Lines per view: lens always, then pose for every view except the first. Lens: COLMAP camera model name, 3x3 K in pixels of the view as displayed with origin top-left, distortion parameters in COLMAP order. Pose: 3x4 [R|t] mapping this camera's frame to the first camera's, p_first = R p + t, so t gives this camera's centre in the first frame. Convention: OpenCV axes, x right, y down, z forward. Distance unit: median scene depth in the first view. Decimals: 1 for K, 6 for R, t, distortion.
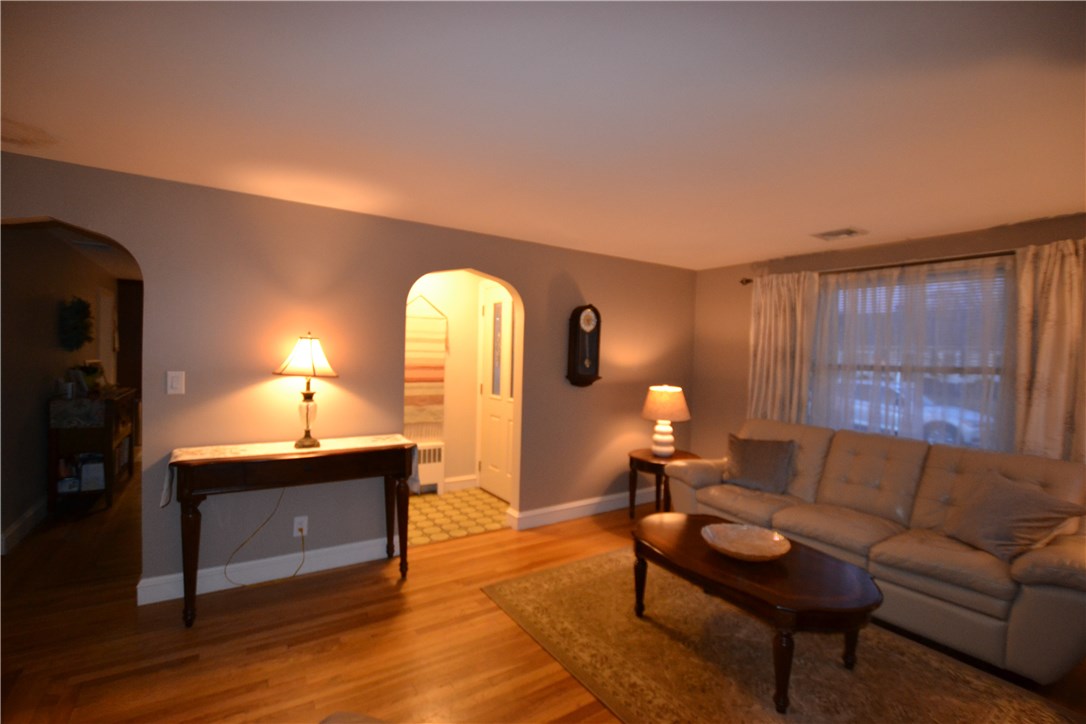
lens RADIAL K [[496.4, 0, 536.9], [0, 496.4, 364.3], [0, 0, 1]] dist [-0.033935, 0.005324]
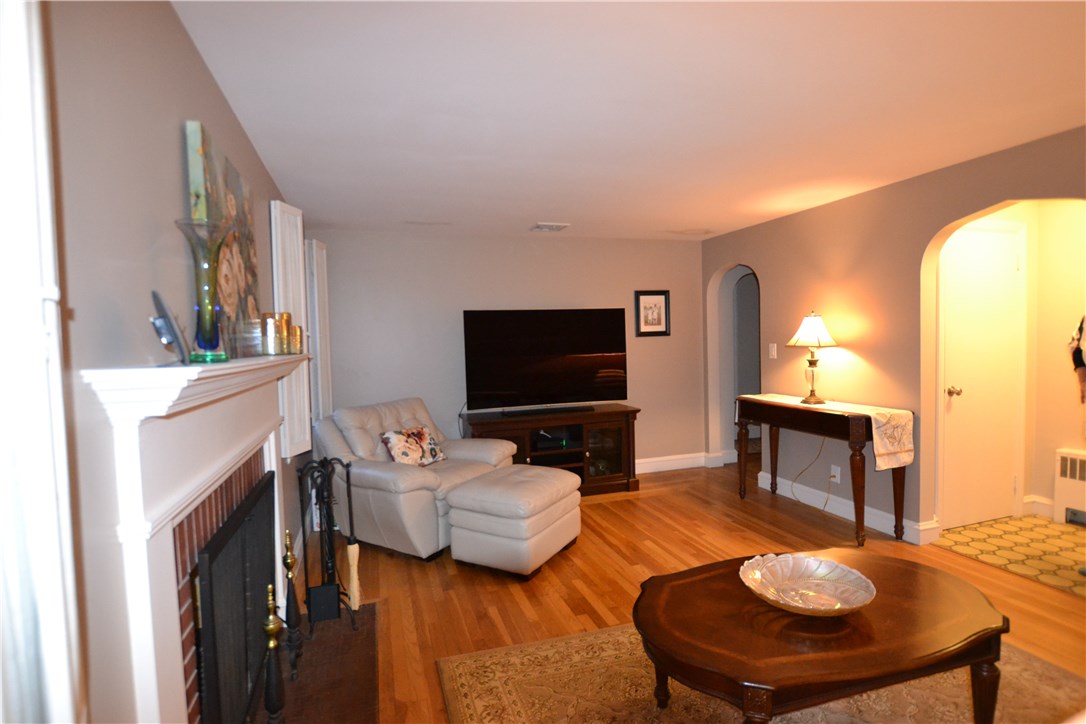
lens RADIAL K [[501.0, 0, 543.5], [0, 501.0, 338.6], [0, 0, 1]] dist [0.000173, 0.000070]
pose [[-0.262063, -0.021878, -0.964803, 0.919615], [0.002738, 0.999722, -0.023414, 0.031496], [0.965047, -0.008778, -0.261930, 0.670344]]
